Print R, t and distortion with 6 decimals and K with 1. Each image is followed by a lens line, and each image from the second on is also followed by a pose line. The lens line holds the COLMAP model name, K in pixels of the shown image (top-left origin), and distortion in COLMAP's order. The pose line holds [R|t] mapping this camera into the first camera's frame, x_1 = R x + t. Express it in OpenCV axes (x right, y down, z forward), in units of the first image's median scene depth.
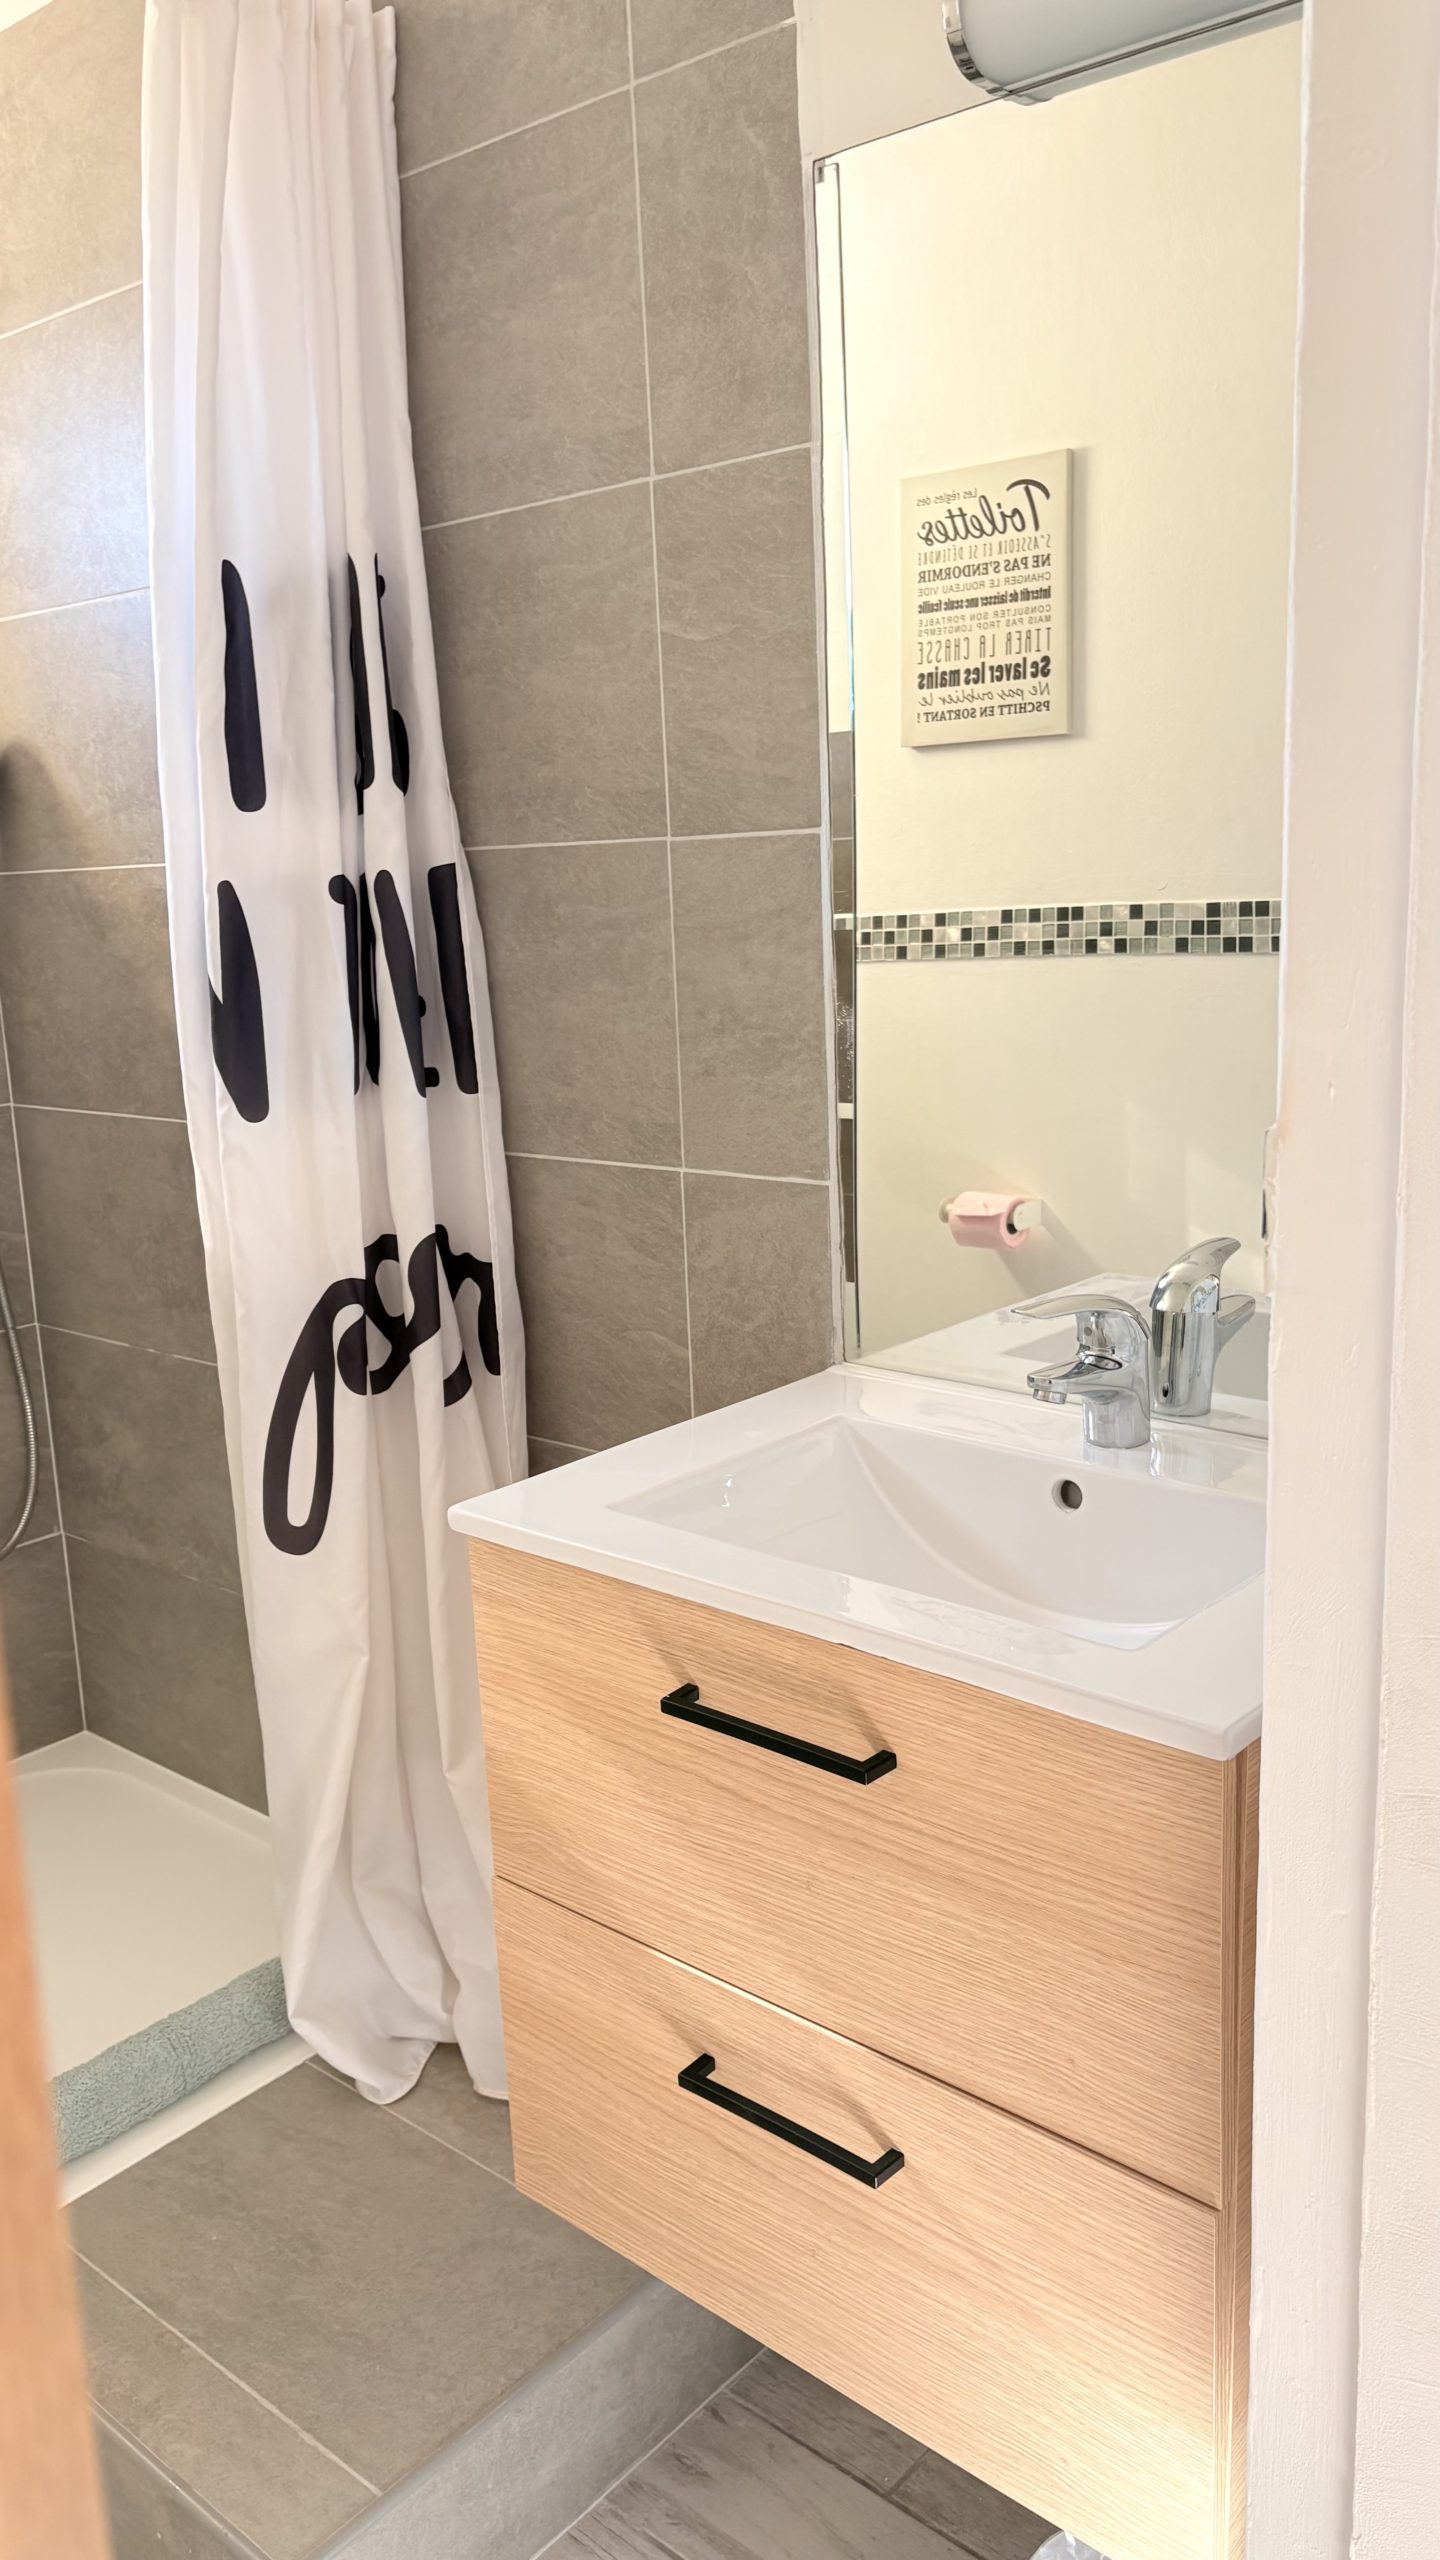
lens RADIAL K [[1923.1, 0, 699.4], [0, 1923.1, 1297.4], [0, 0, 1]] dist [0.044067, -0.063129]
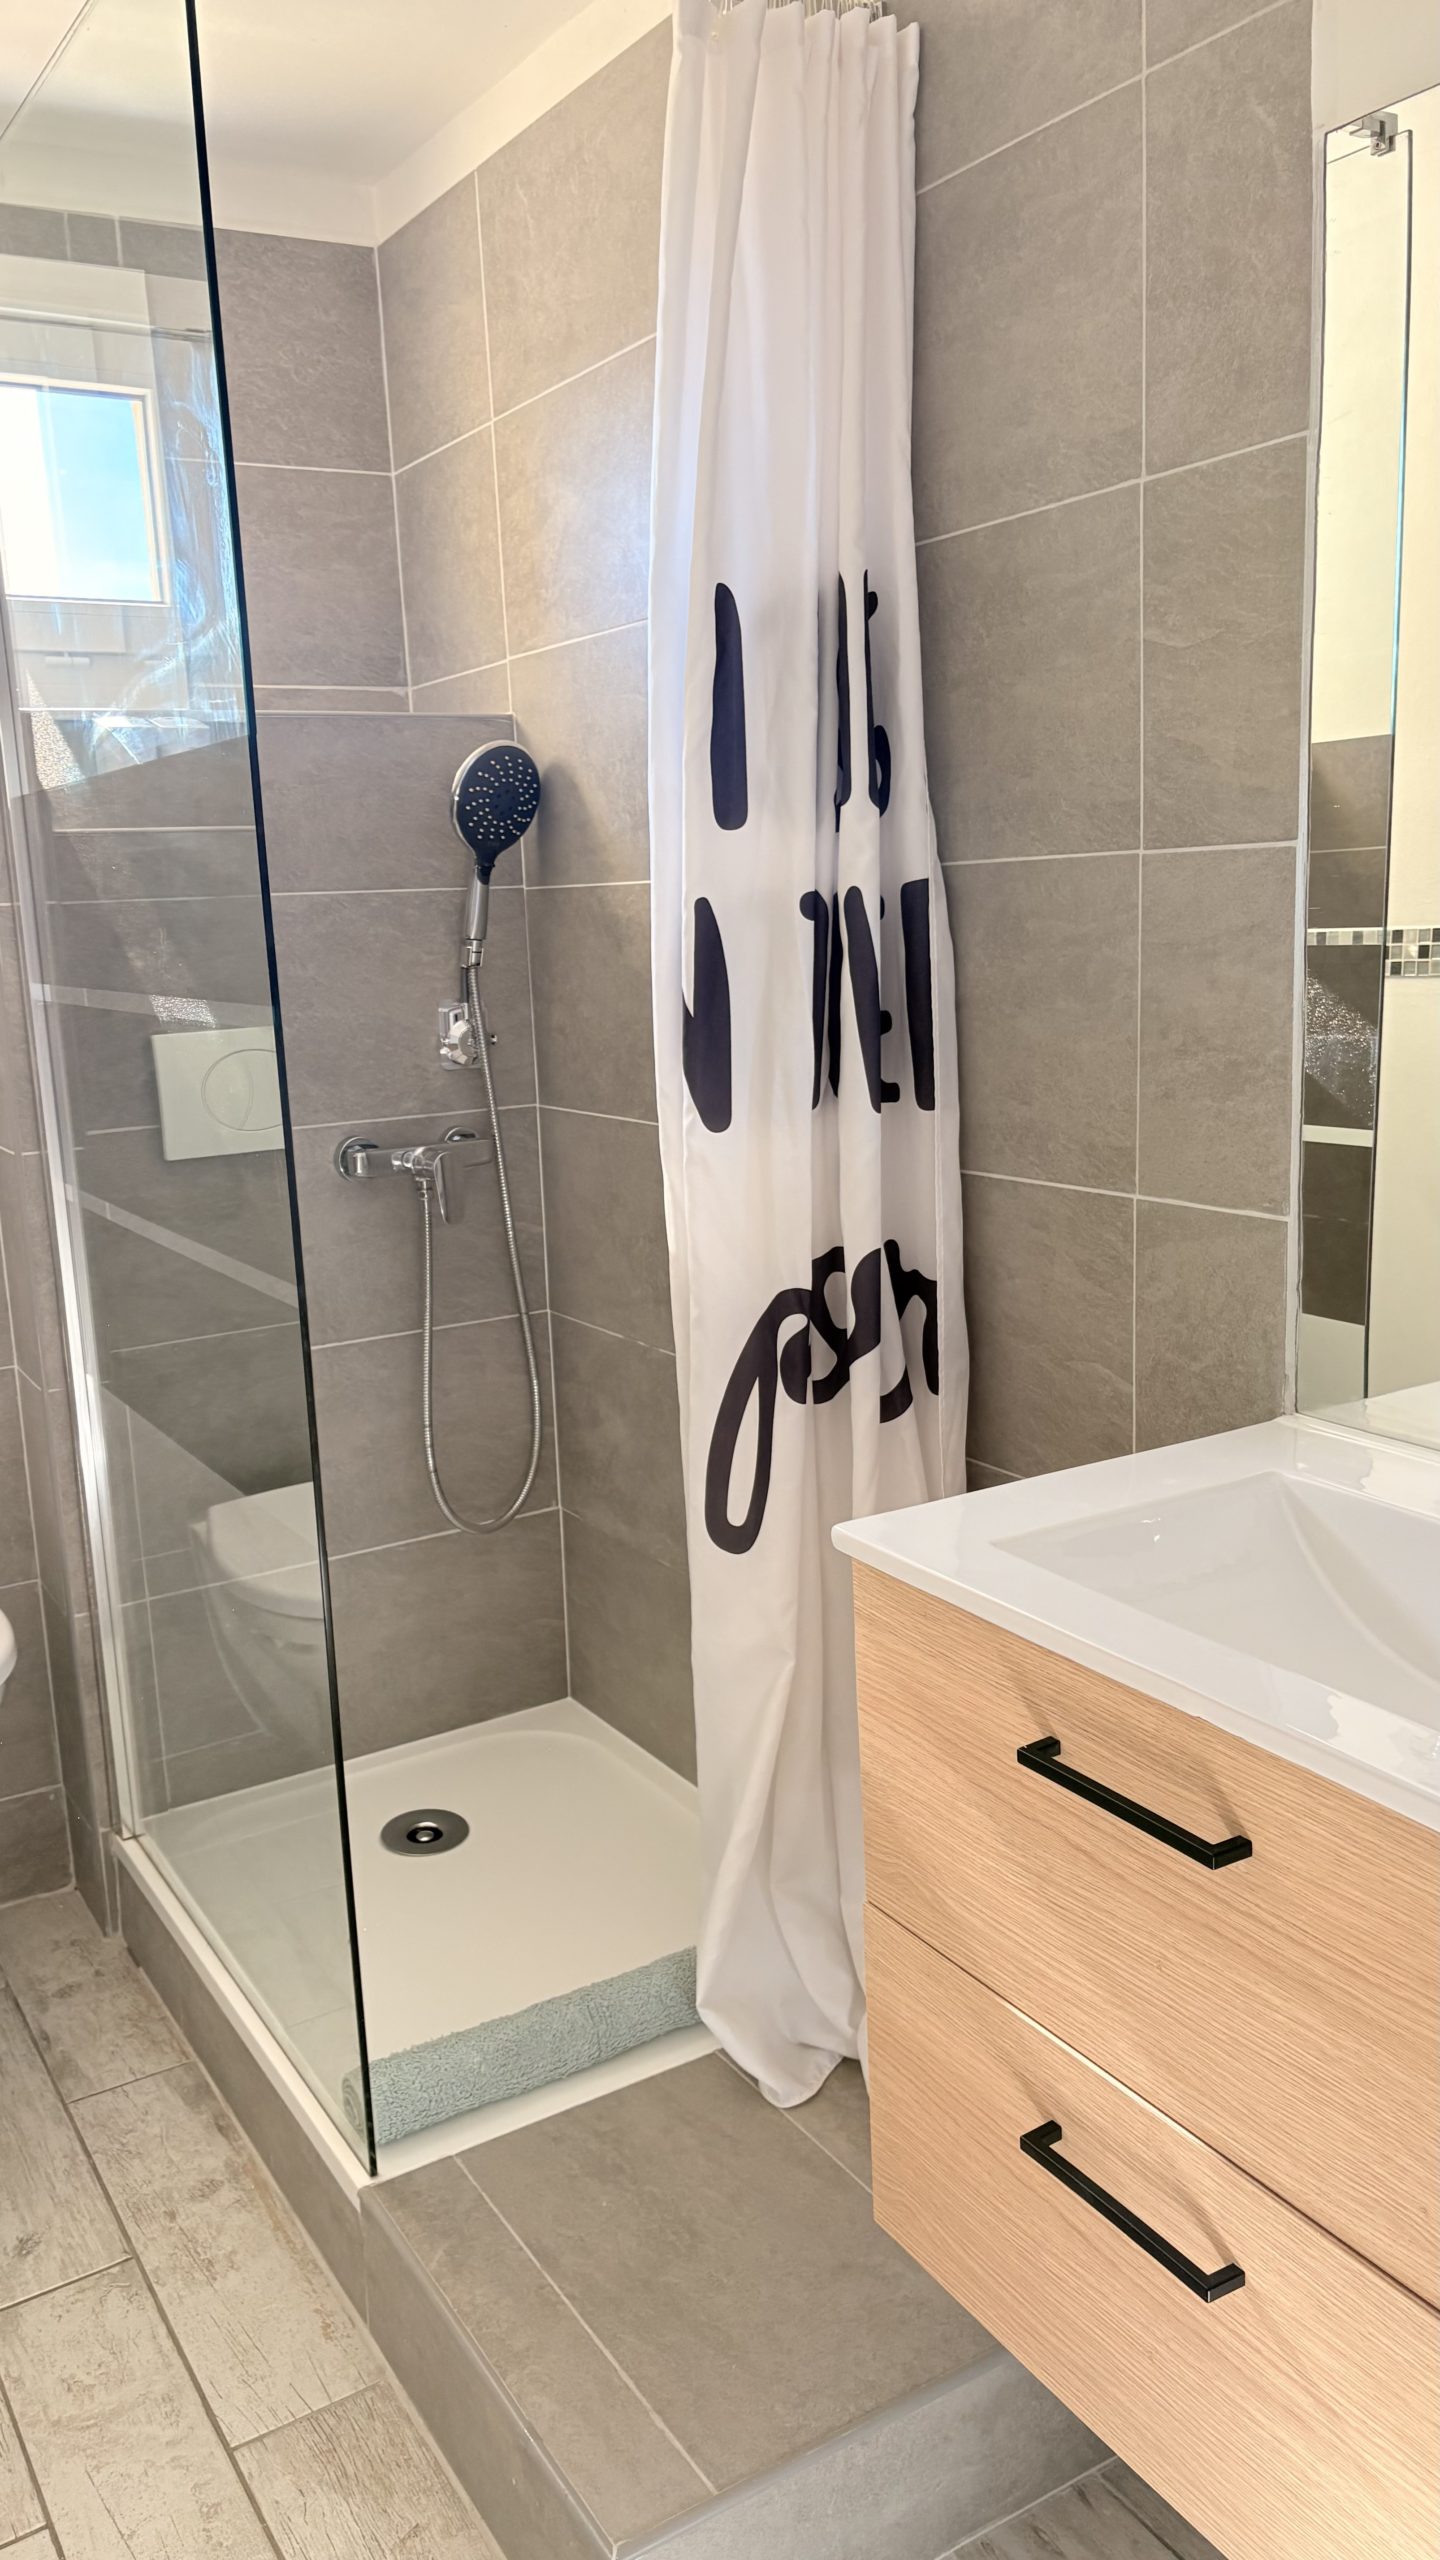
lens RADIAL K [[1923.1, 0, 708.2], [0, 1923.1, 1294.5], [0, 0, 1]] dist [0.044067, -0.063129]
pose [[0.952729, 0.065006, -0.296785, 0.078687], [-0.066381, 0.997779, 0.005454, -0.009417], [0.296480, 0.014504, 0.954929, 0.021921]]
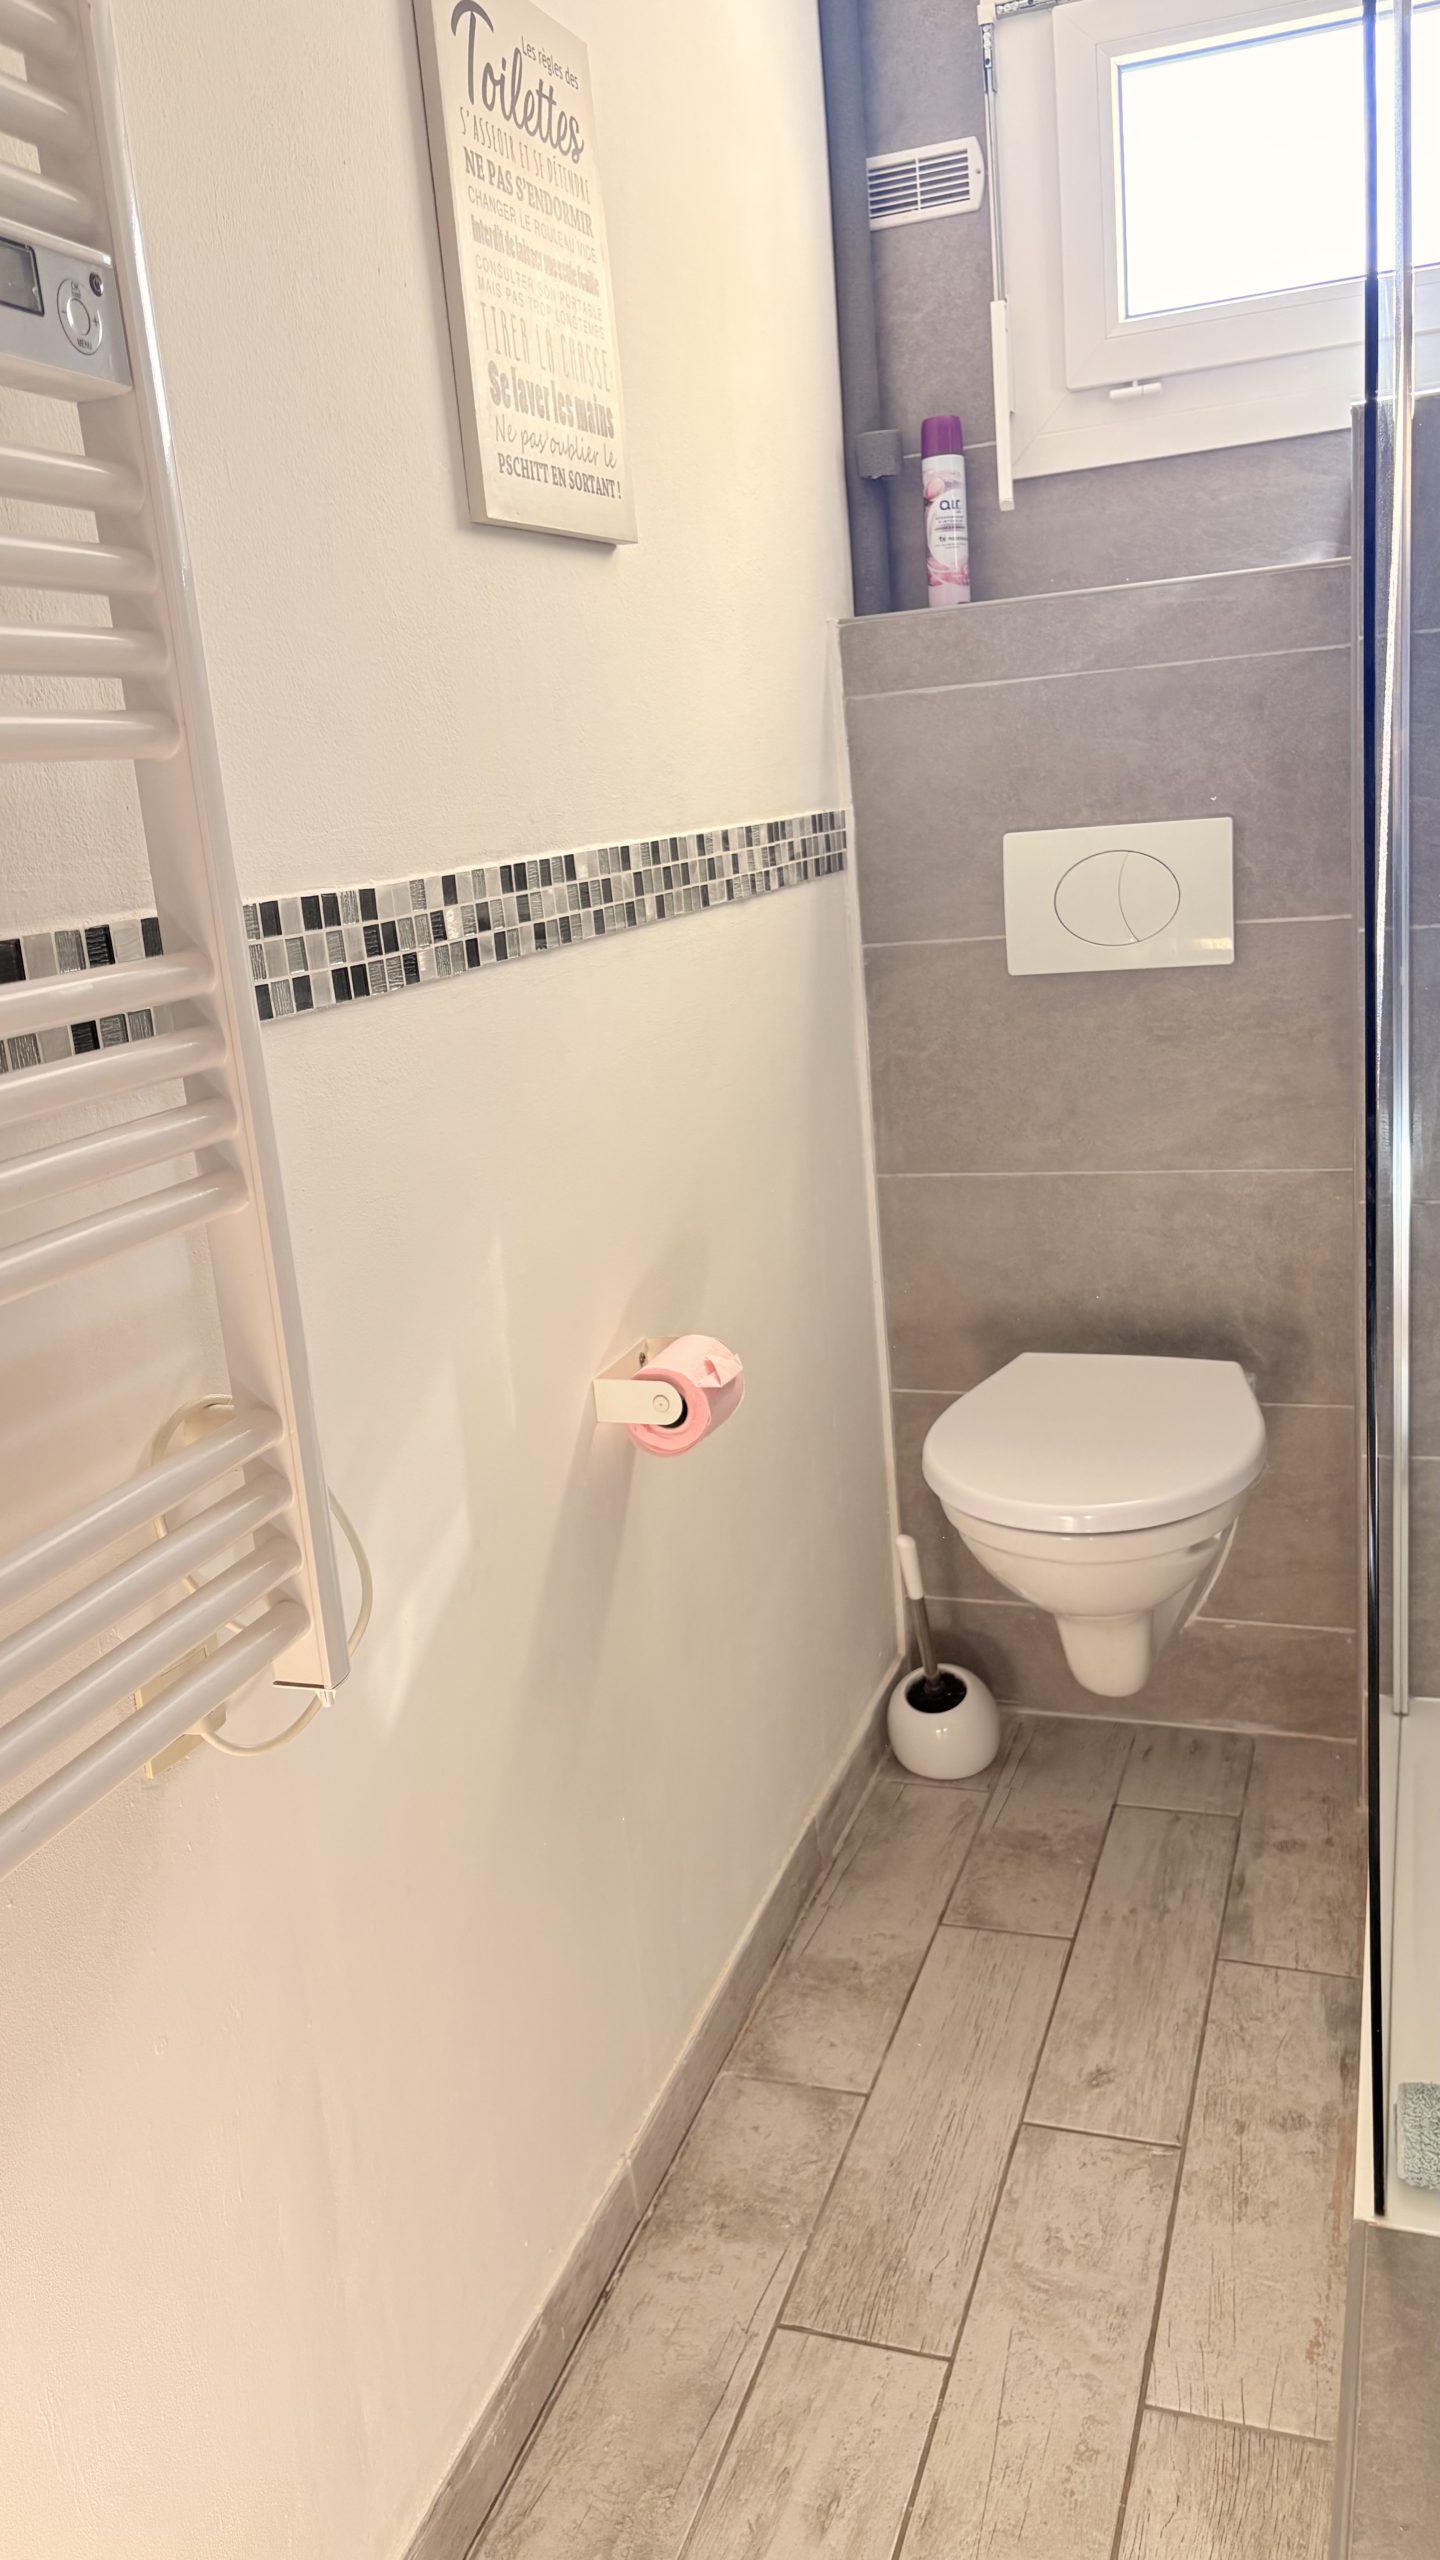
lens RADIAL K [[1923.1, 0, 784.6], [0, 1923.1, 1278.3], [0, 0, 1]] dist [0.044067, -0.063129]
pose [[0.360374, 0.242626, -0.900702, 0.200197], [-0.138078, 0.968819, 0.205730, -0.054158], [0.922532, 0.050228, 0.382638, 0.382791]]
